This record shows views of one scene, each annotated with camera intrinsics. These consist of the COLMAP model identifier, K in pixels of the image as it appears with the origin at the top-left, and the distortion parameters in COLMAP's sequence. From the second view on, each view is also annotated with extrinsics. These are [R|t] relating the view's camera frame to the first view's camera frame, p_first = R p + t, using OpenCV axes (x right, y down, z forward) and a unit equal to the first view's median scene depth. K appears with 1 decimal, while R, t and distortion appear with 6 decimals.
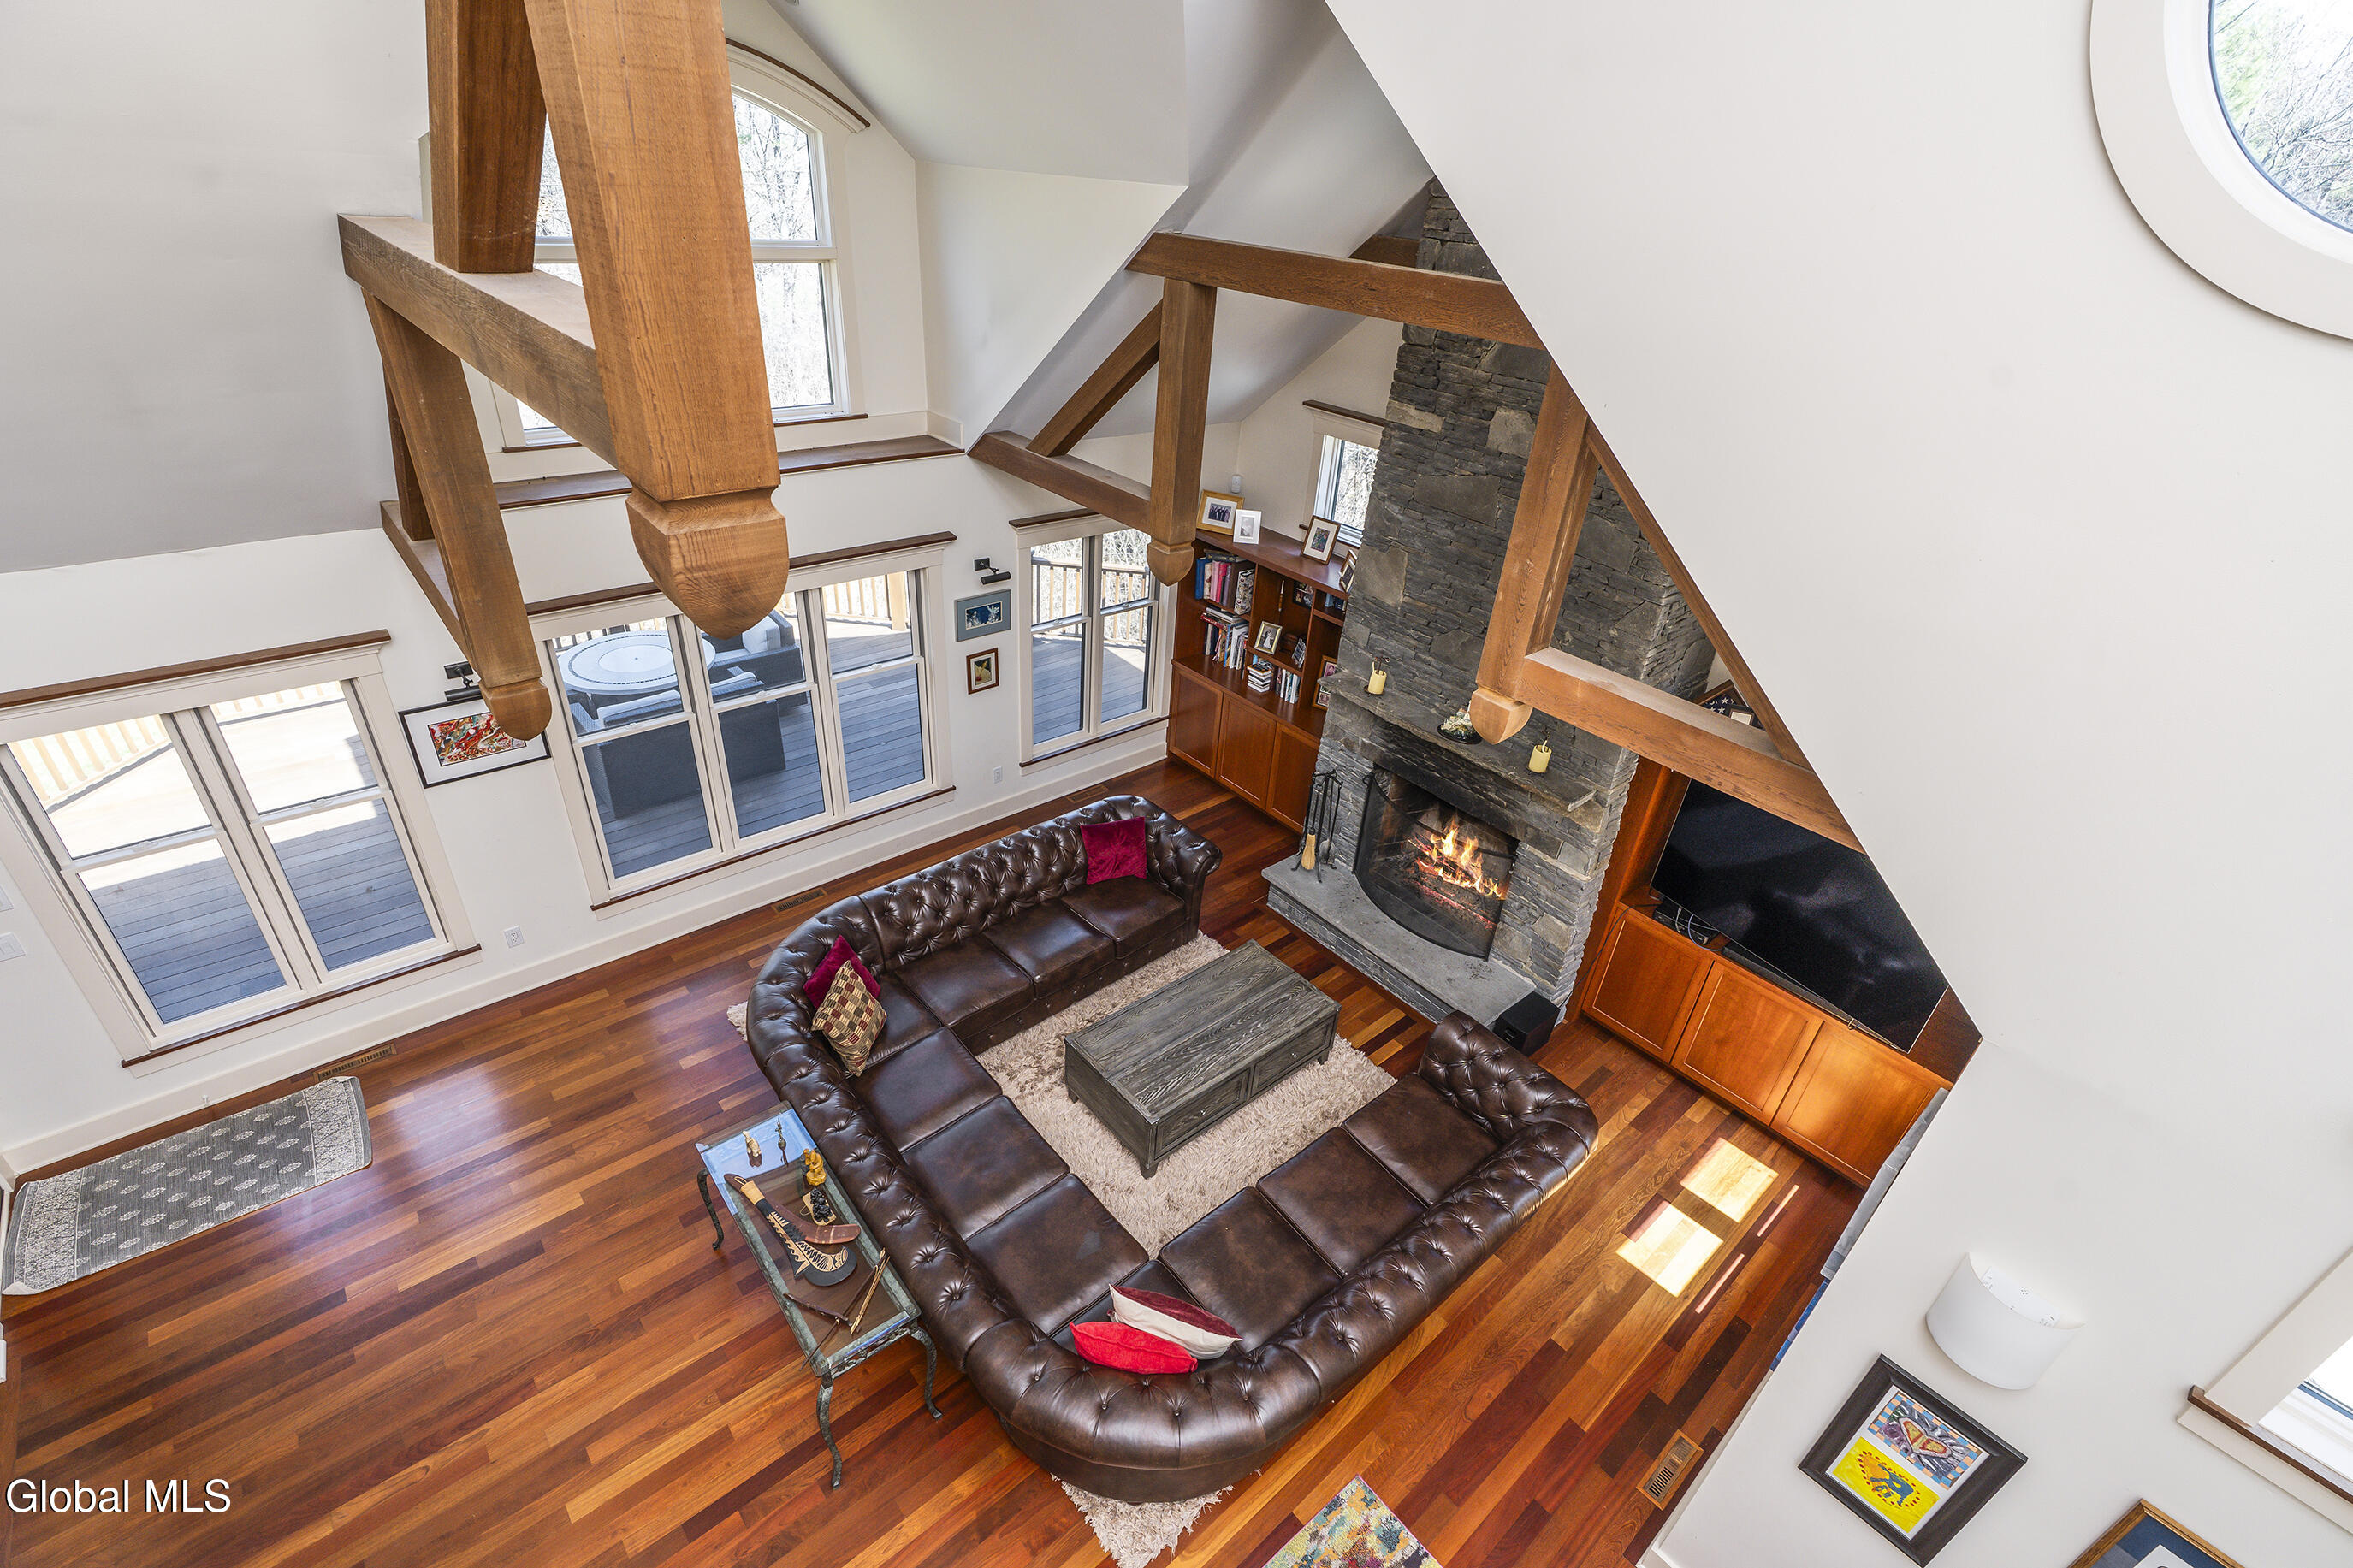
lens RADIAL K [[1062.2, 0, 1176.5], [0, 1062.2, 784.0], [0, 0, 1]] dist [-0.001633, 0.000316]
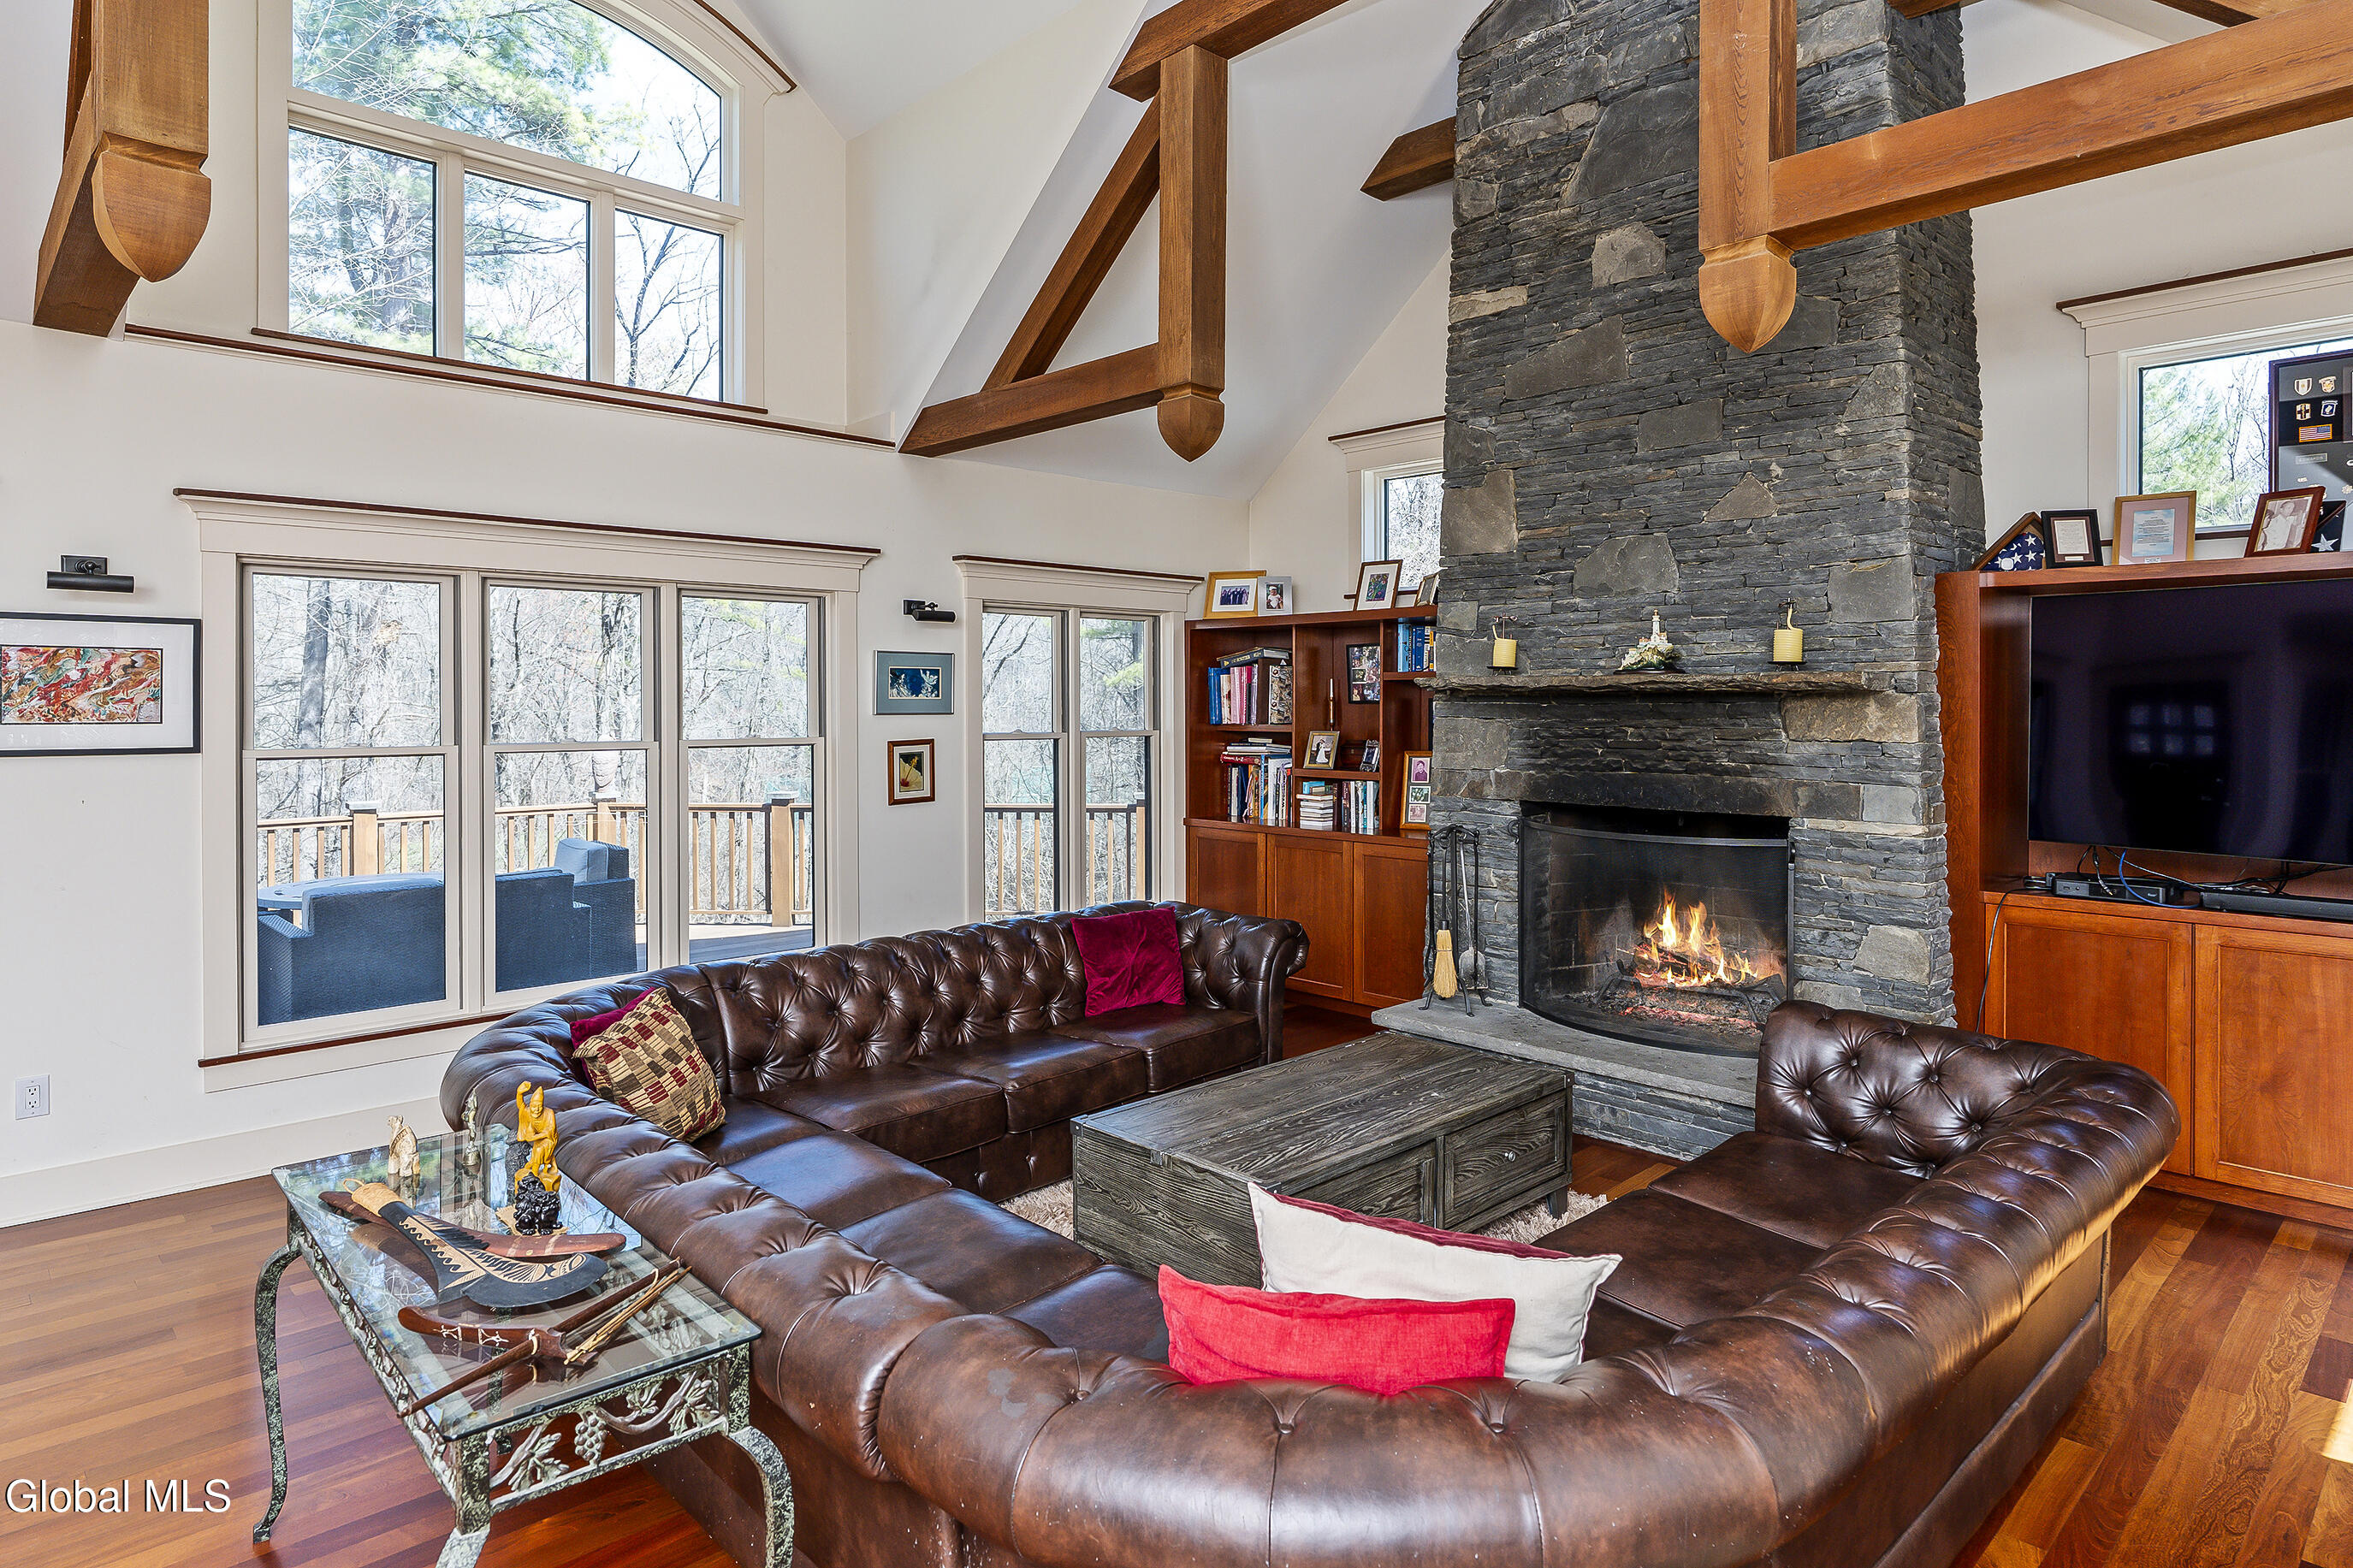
lens RADIAL K [[1336.3, 0, 1182.4], [0, 1336.3, 713.7], [0, 0, 1]] dist [0.000785, 0.000258]
pose [[0.996216, -0.067916, 0.054229, -0.058160], [0.086112, 0.855717, -0.510228, 0.322554], [-0.011752, 0.512967, 0.858328, 0.269296]]
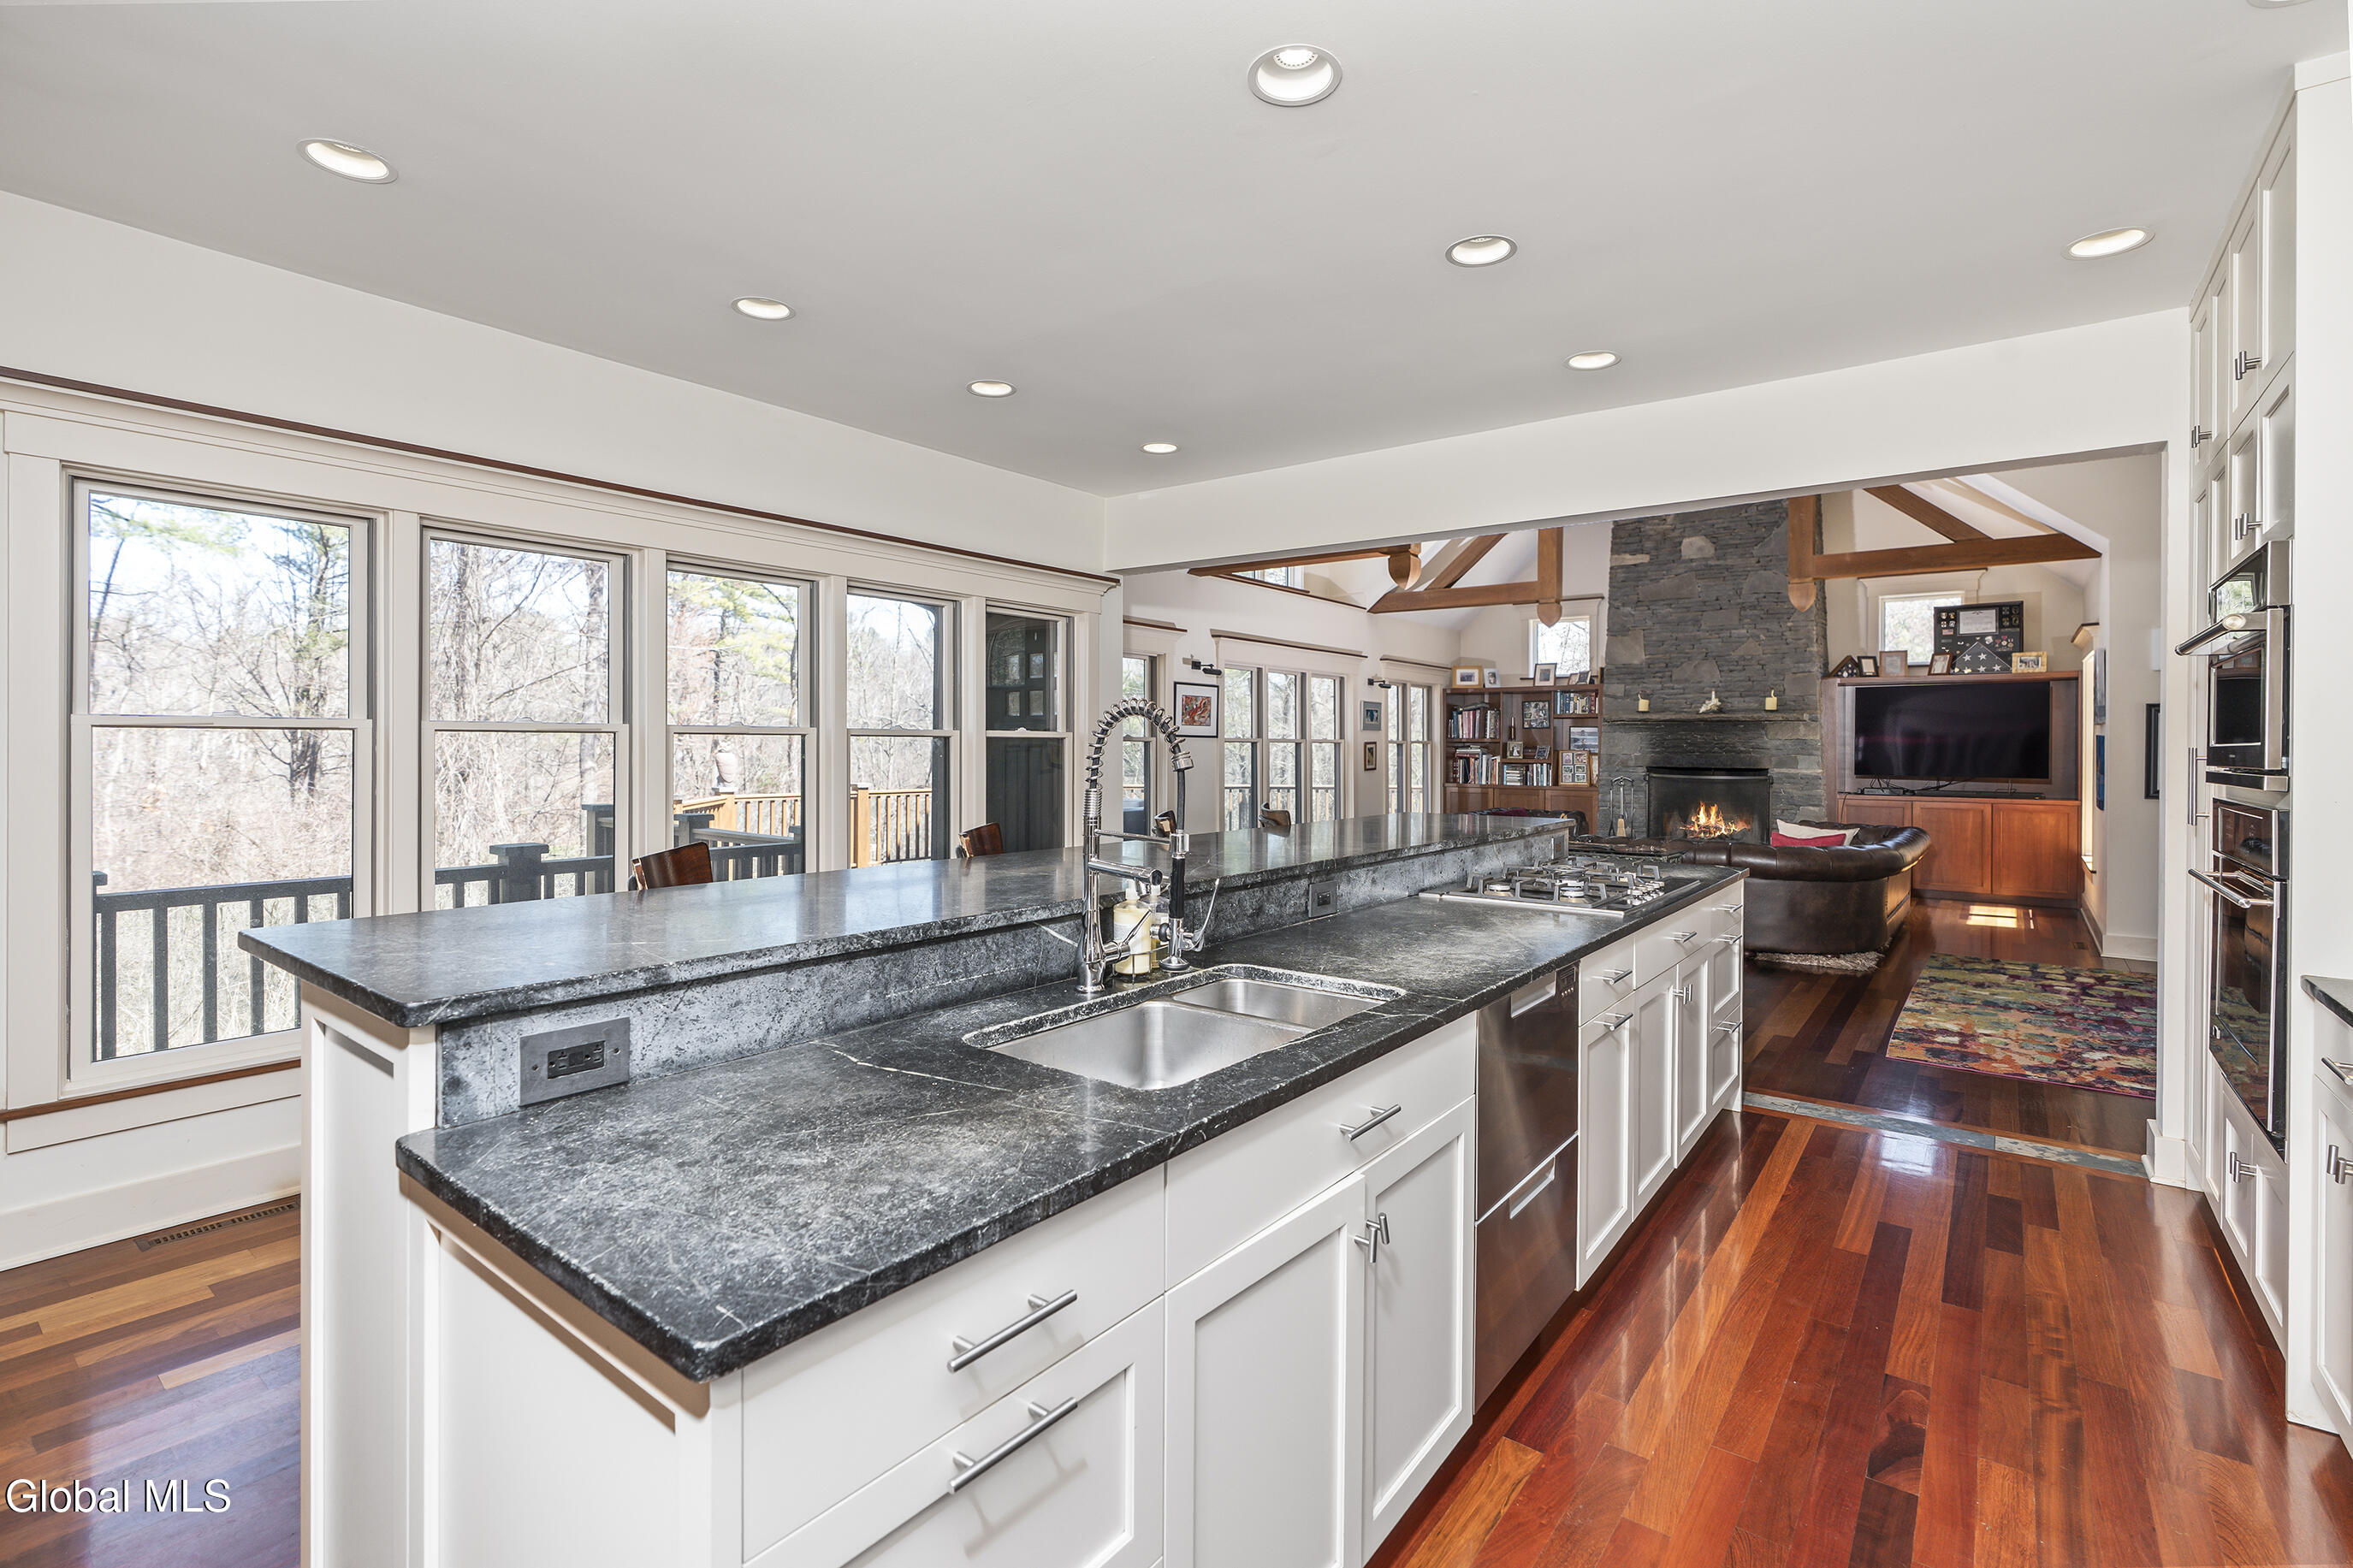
lens RADIAL K [[1071.1, 0, 1174.9], [0, 1071.1, 754.5], [0, 0, 1]] dist [-0.000741, 0.000191]
pose [[0.977049, -0.063093, 0.203457, -0.794099], [0.157697, 0.856341, -0.491743, 0.616462], [-0.143203, 0.512541, 0.846637, -0.244085]]
